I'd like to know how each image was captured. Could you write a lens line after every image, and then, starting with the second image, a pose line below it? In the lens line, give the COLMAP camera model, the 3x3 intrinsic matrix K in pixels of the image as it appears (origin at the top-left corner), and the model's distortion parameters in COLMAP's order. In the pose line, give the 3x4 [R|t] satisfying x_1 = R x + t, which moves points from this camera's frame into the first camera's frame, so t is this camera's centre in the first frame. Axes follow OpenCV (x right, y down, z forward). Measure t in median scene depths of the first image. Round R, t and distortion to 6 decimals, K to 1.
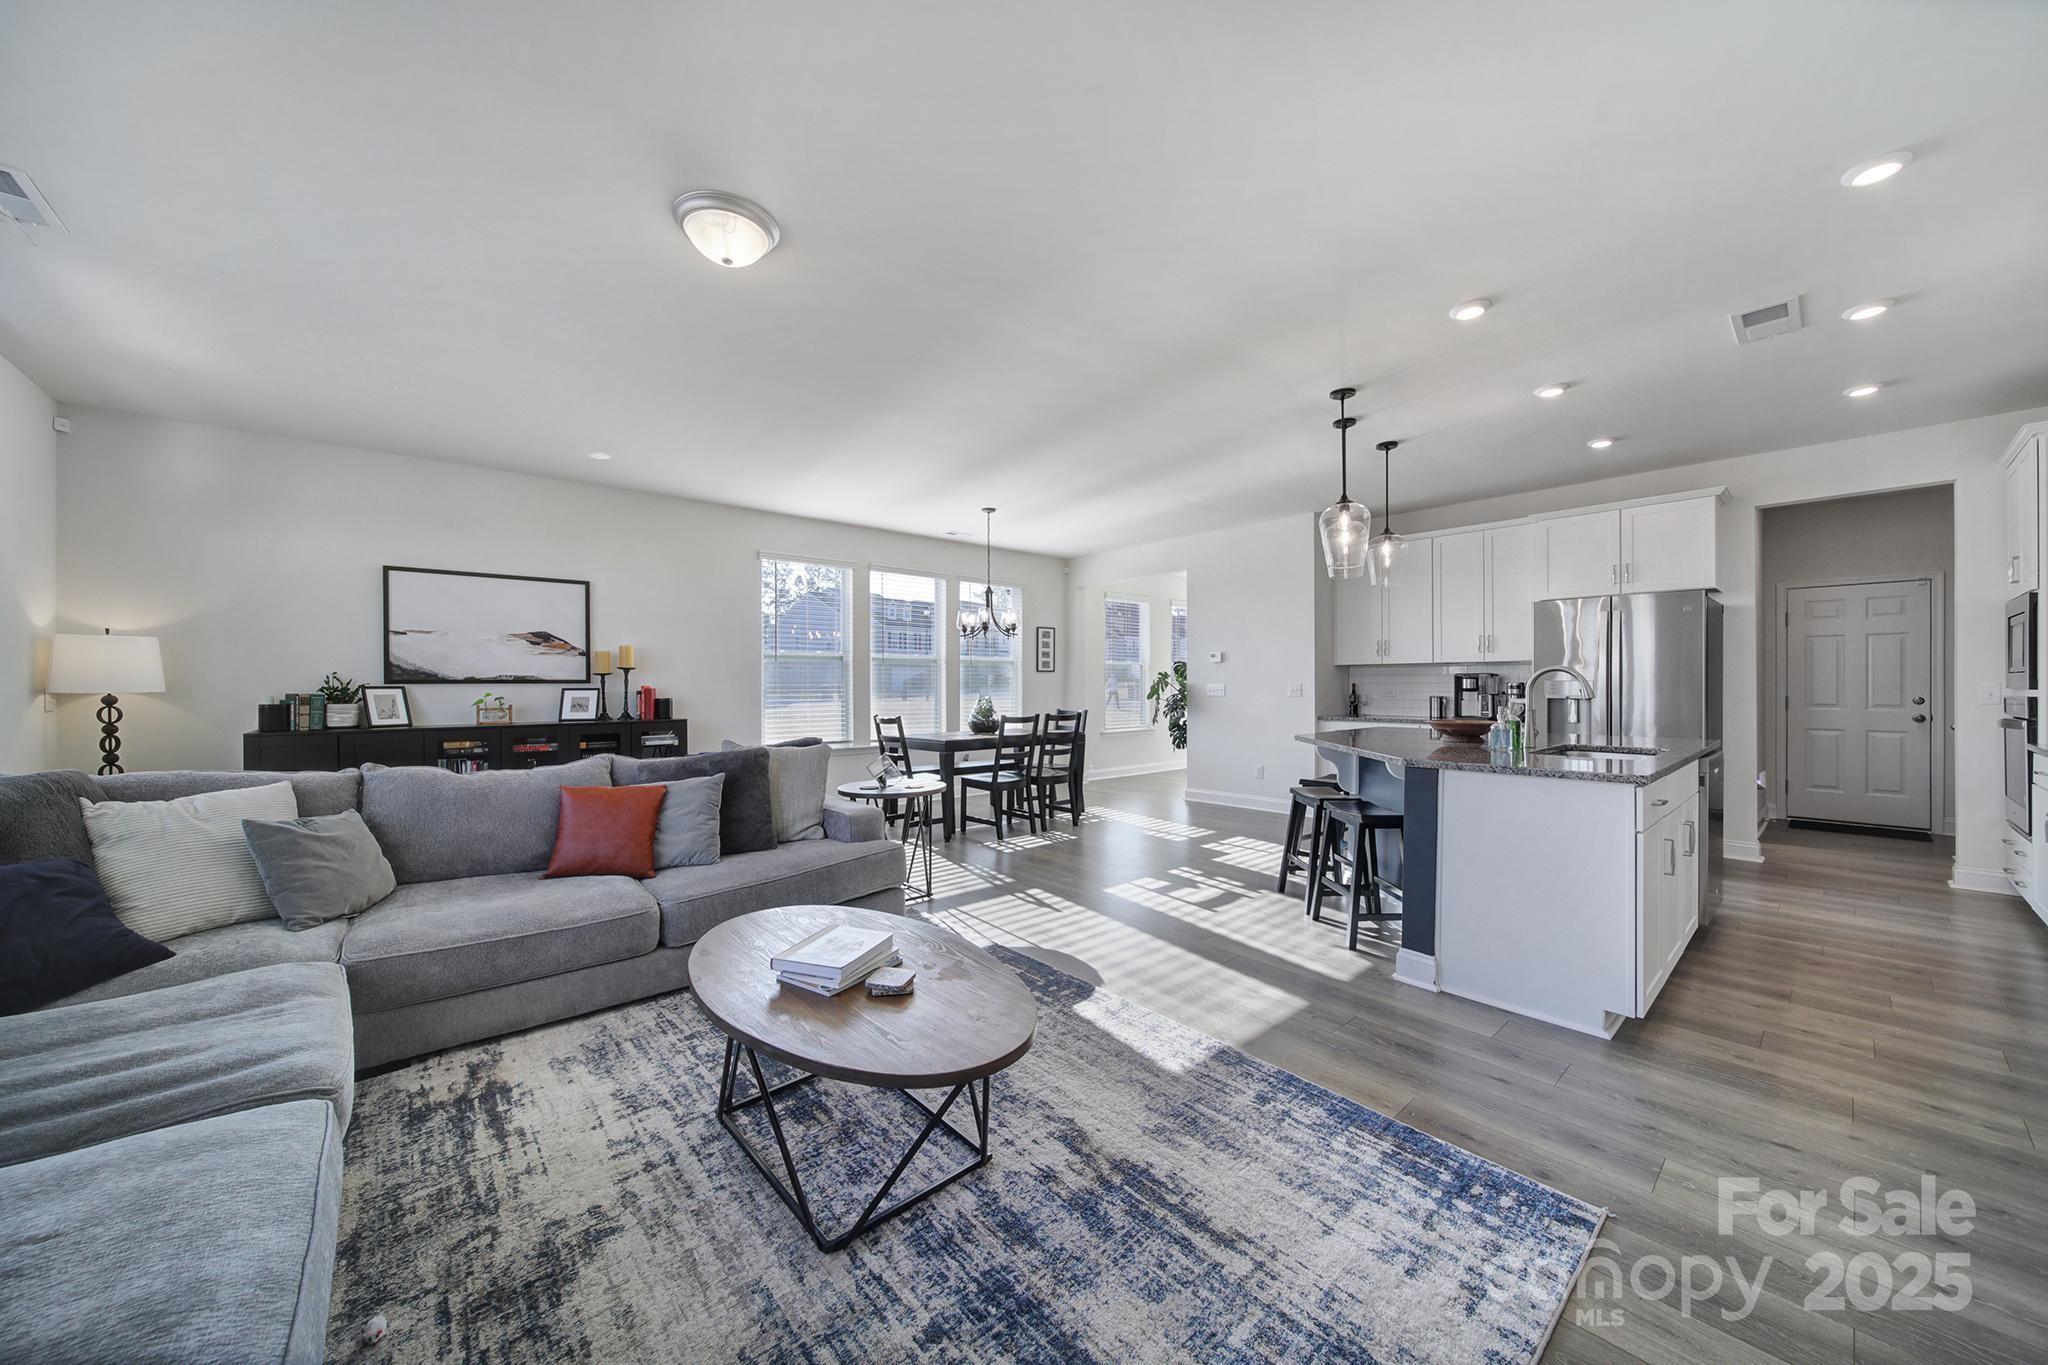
lens RADIAL K [[722.3, 0, 1030.0], [0, 722.3, 685.1], [0, 0, 1]] dist [-0.000539, -0.001008]
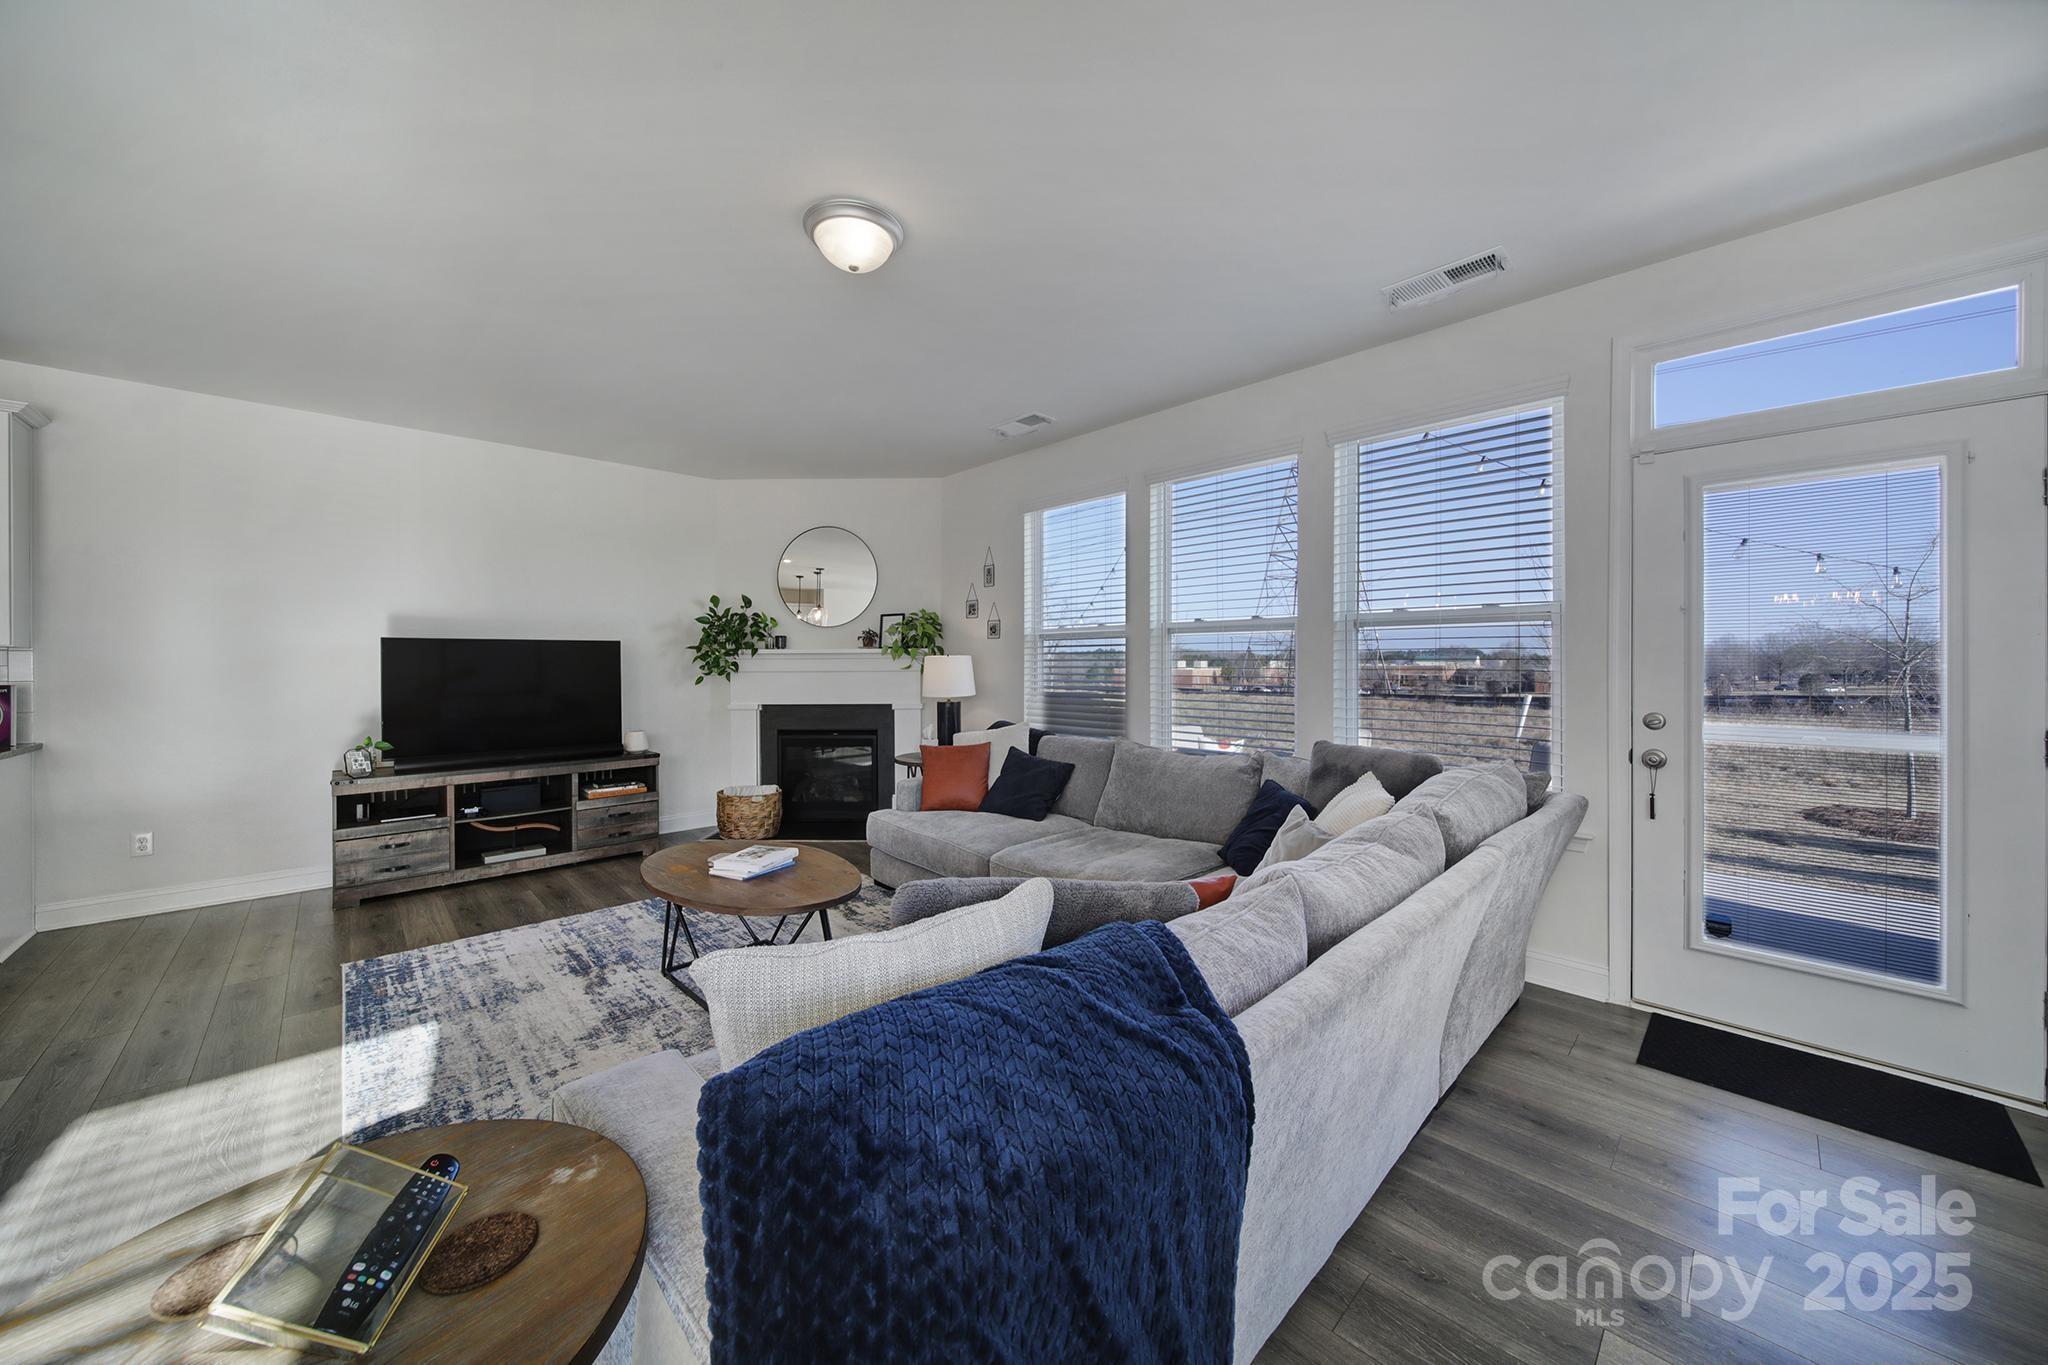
lens RADIAL K [[722.3, 0, 1027.8], [0, 722.3, 665.2], [0, 0, 1]] dist [-0.000539, -0.001008]
pose [[-0.999041, 0.004870, -0.043519, -0.315431], [0.004465, 0.999946, 0.009407, -0.018858], [0.043562, 0.009204, -0.999008, 1.034379]]
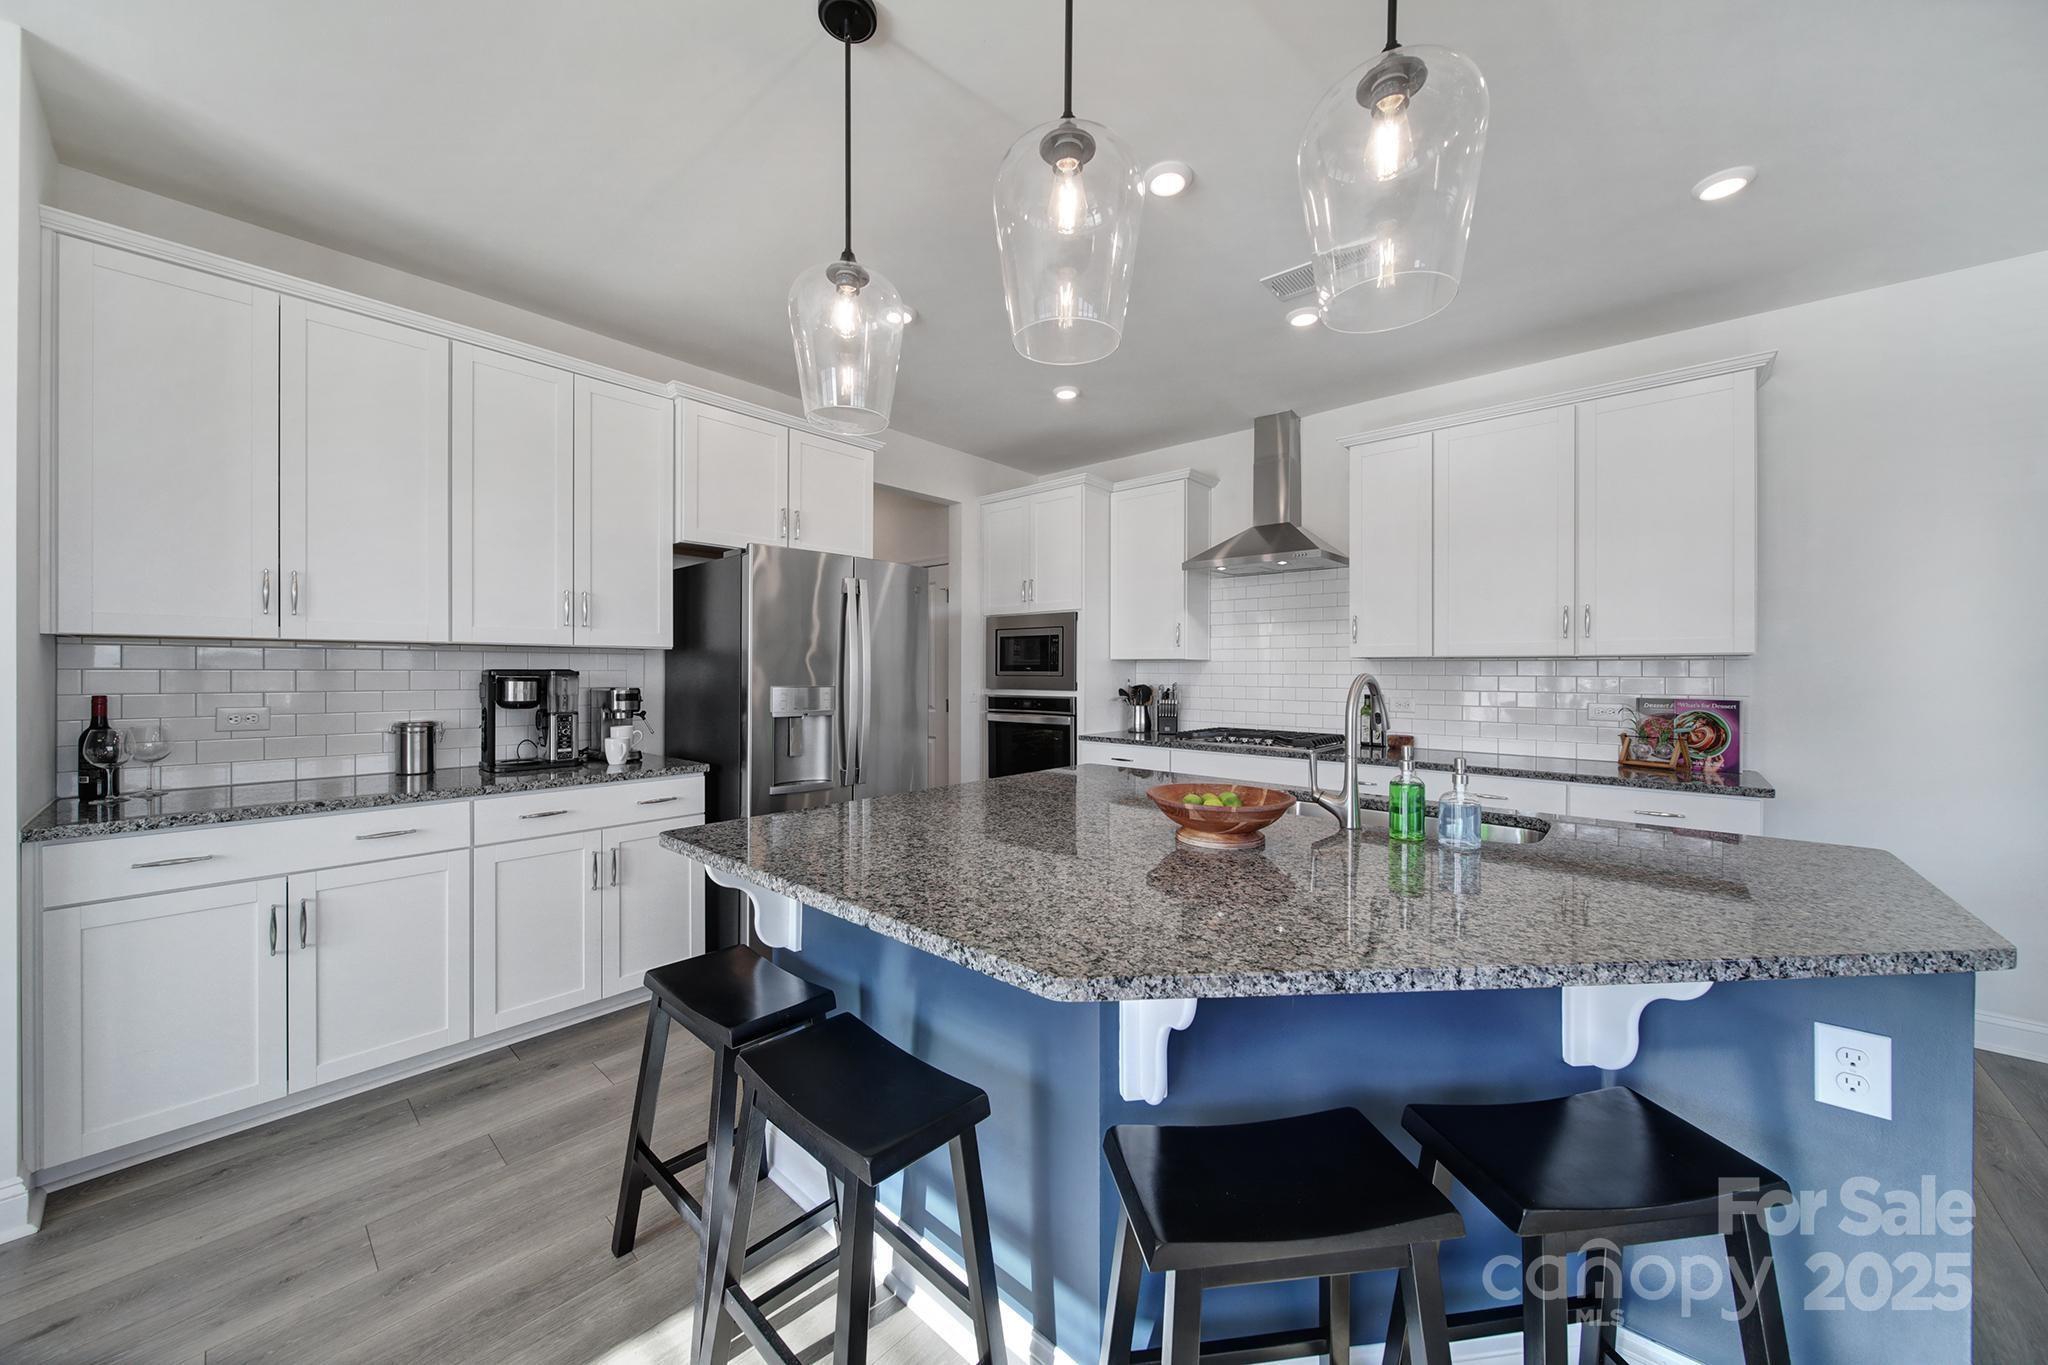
lens RADIAL K [[722.3, 0, 1018.3], [0, 722.3, 673.2], [0, 0, 1]] dist [-0.000539, -0.001008]
pose [[-0.116490, -0.000938, 0.993191, 0.143053], [-0.001218, 0.999999, 0.000801, -0.018025], [-0.993191, -0.001116, -0.116491, 0.940329]]
